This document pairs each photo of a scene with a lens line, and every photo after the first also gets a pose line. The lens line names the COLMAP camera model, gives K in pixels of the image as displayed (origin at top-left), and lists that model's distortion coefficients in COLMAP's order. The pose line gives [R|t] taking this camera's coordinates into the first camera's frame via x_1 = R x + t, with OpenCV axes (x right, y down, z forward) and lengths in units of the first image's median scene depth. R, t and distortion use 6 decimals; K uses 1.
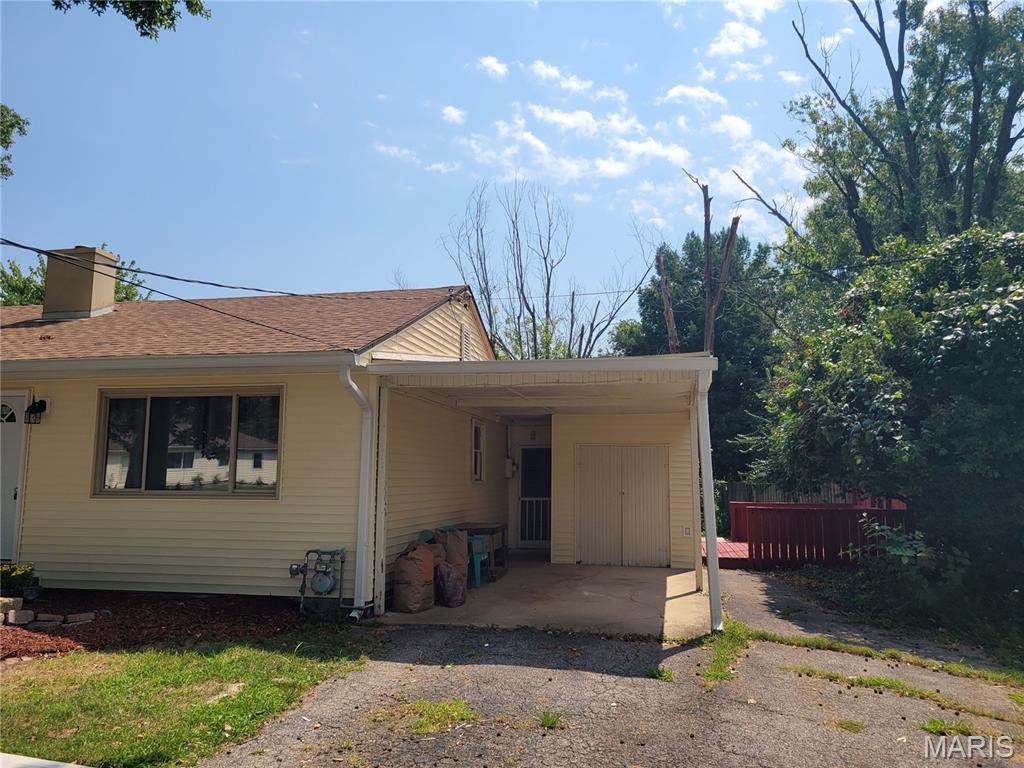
lens RADIAL K [[764.6, 0, 505.9], [0, 764.6, 383.4], [0, 0, 1]] dist [0.057885, -0.042447]
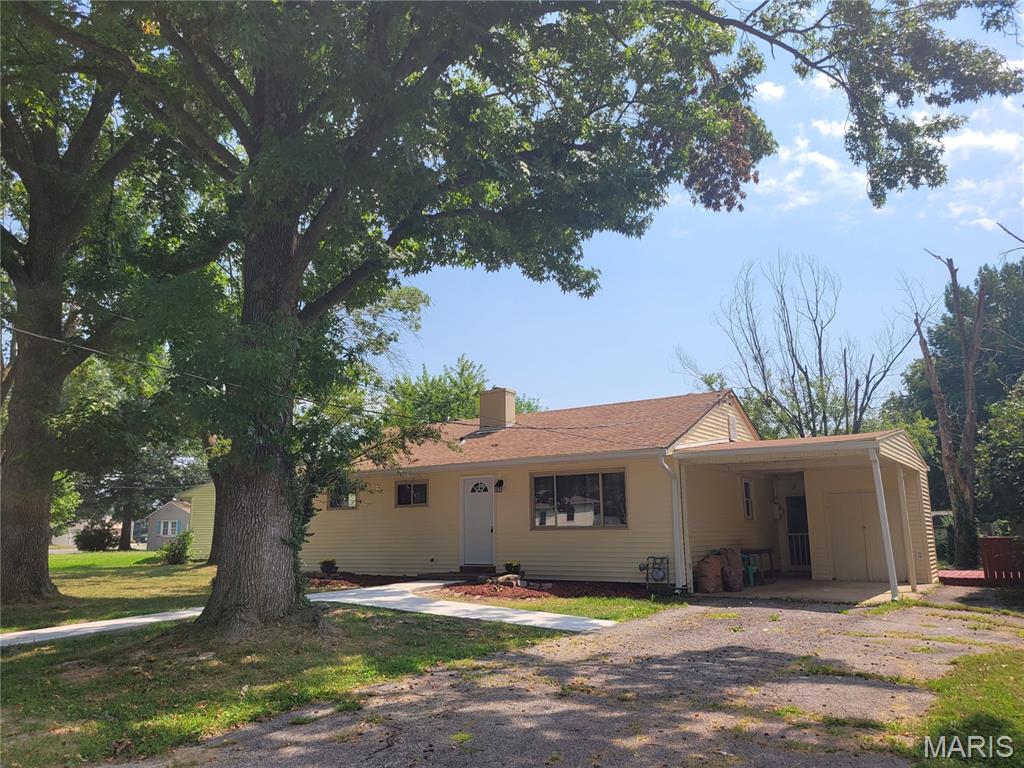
lens RADIAL K [[764.6, 0, 505.5], [0, 764.6, 393.4], [0, 0, 1]] dist [0.057885, -0.042447]
pose [[0.930918, -0.083514, -0.355551, 0.063846], [0.064166, 0.995762, -0.065891, -0.041983], [0.359547, 0.038525, 0.932332, -0.490405]]
